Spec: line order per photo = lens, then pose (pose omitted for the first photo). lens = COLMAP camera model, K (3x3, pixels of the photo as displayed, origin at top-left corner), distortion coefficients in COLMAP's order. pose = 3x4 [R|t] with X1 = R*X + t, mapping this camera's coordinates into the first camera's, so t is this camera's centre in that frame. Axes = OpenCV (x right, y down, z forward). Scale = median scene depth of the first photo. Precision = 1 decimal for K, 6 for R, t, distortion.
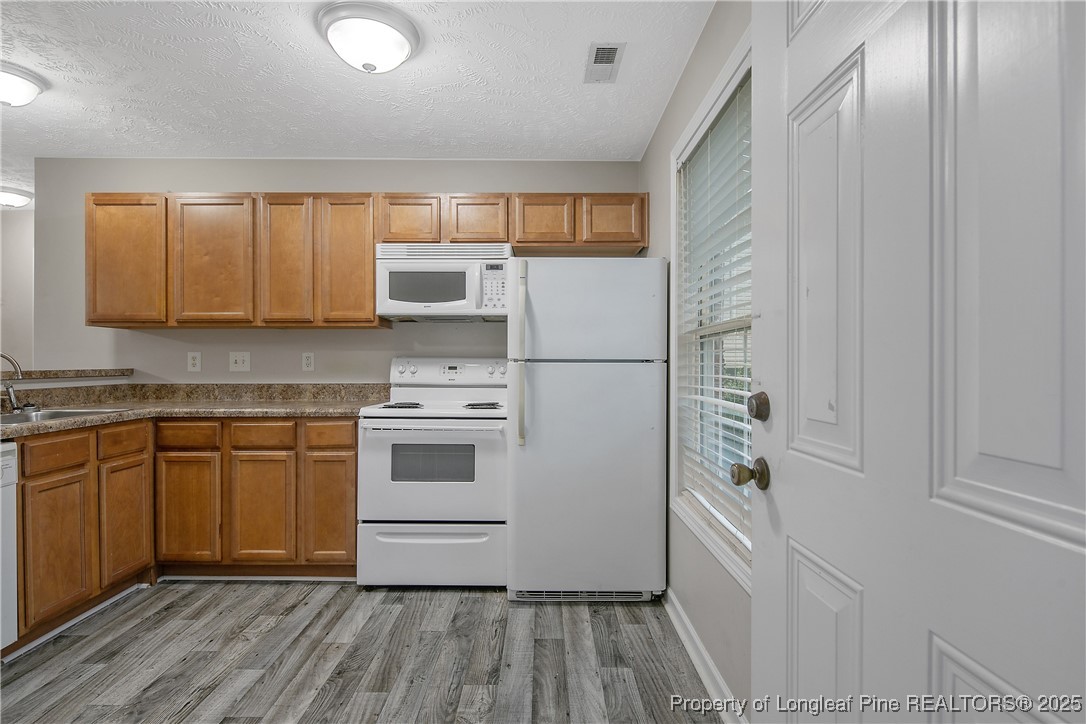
lens RADIAL K [[526.6, 0, 546.9], [0, 526.6, 366.7], [0, 0, 1]] dist [0.008660, -0.007011]
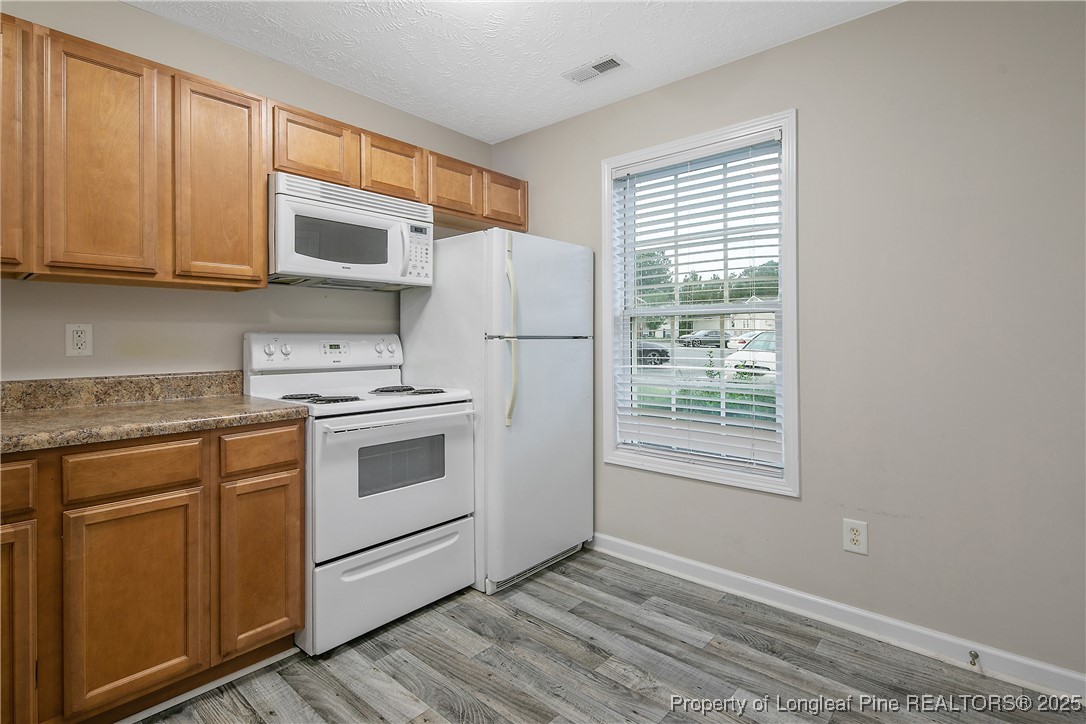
lens RADIAL K [[526.6, 0, 562.2], [0, 526.6, 331.2], [0, 0, 1]] dist [0.008660, -0.007011]
pose [[0.657528, 0.004248, 0.753418, -0.663029], [0.005207, 0.999935, -0.010183, -0.012385], [-0.753412, 0.010619, 0.657463, 0.275461]]
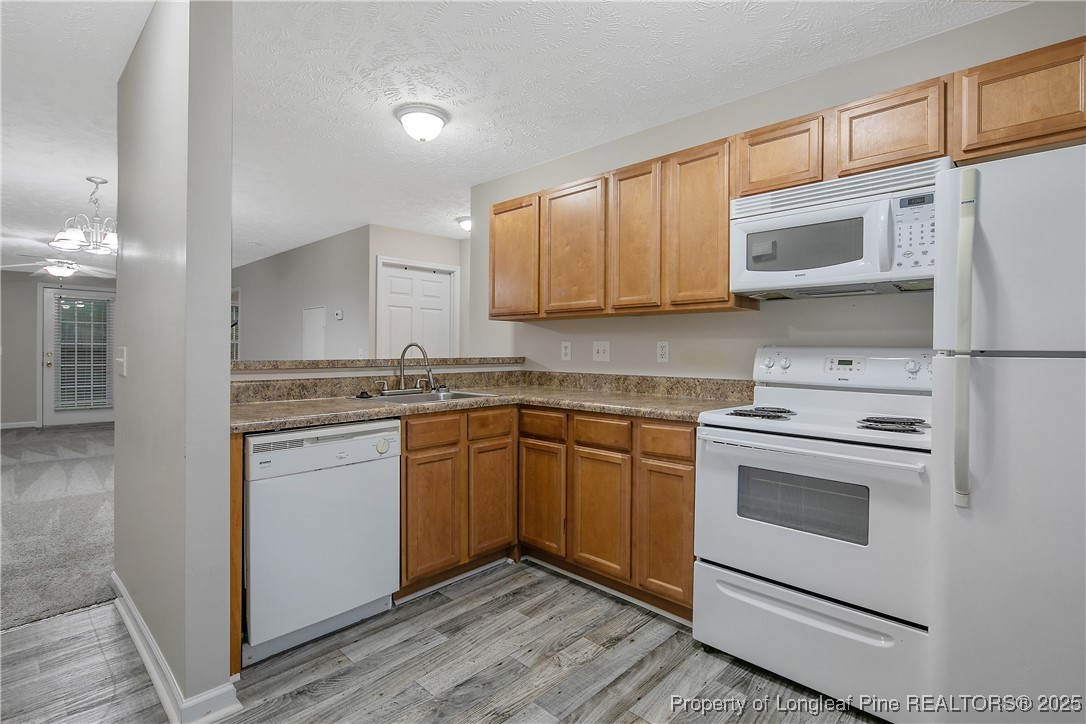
lens RADIAL K [[526.6, 0, 537.8], [0, 526.6, 351.7], [0, 0, 1]] dist [0.008660, -0.007011]
pose [[0.712957, 0.006422, -0.701178, 0.021218], [-0.010117, 0.999948, -0.001129, -0.007671], [0.701135, 0.007899, 0.712985, 0.273718]]
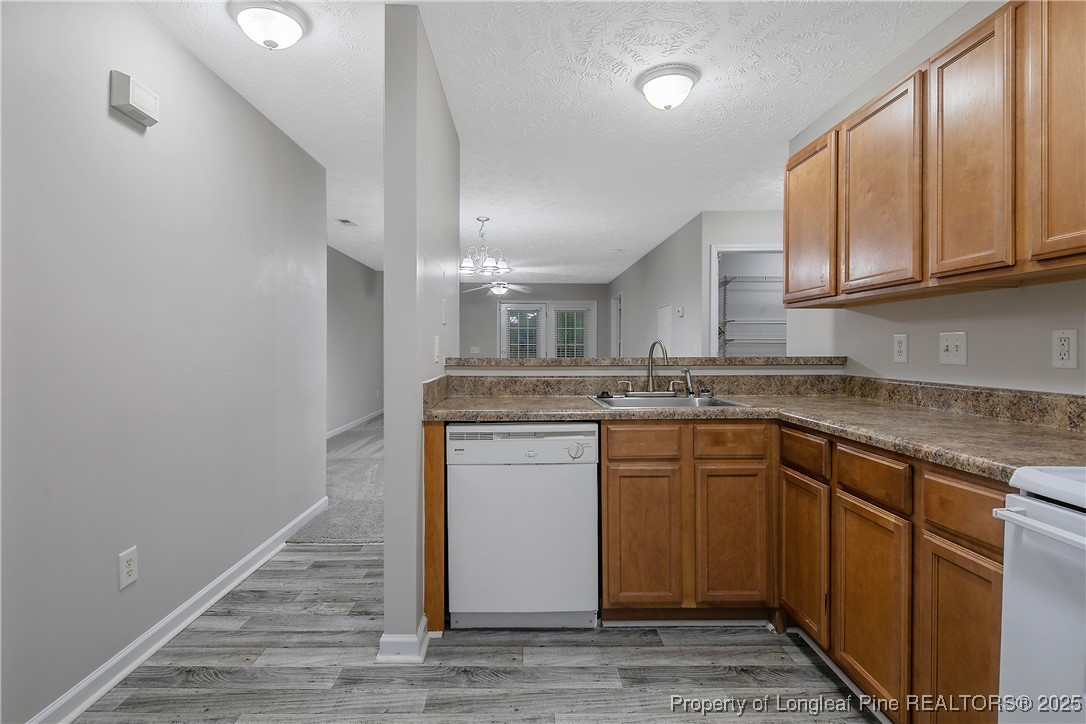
lens RADIAL K [[526.6, 0, 531.9], [0, 526.6, 350.6], [0, 0, 1]] dist [0.008660, -0.007011]
pose [[-0.012704, 0.005849, -0.999902, 0.044871], [-0.006523, 0.999961, 0.005933, -0.008755], [0.999898, 0.006597, -0.012665, 0.636368]]
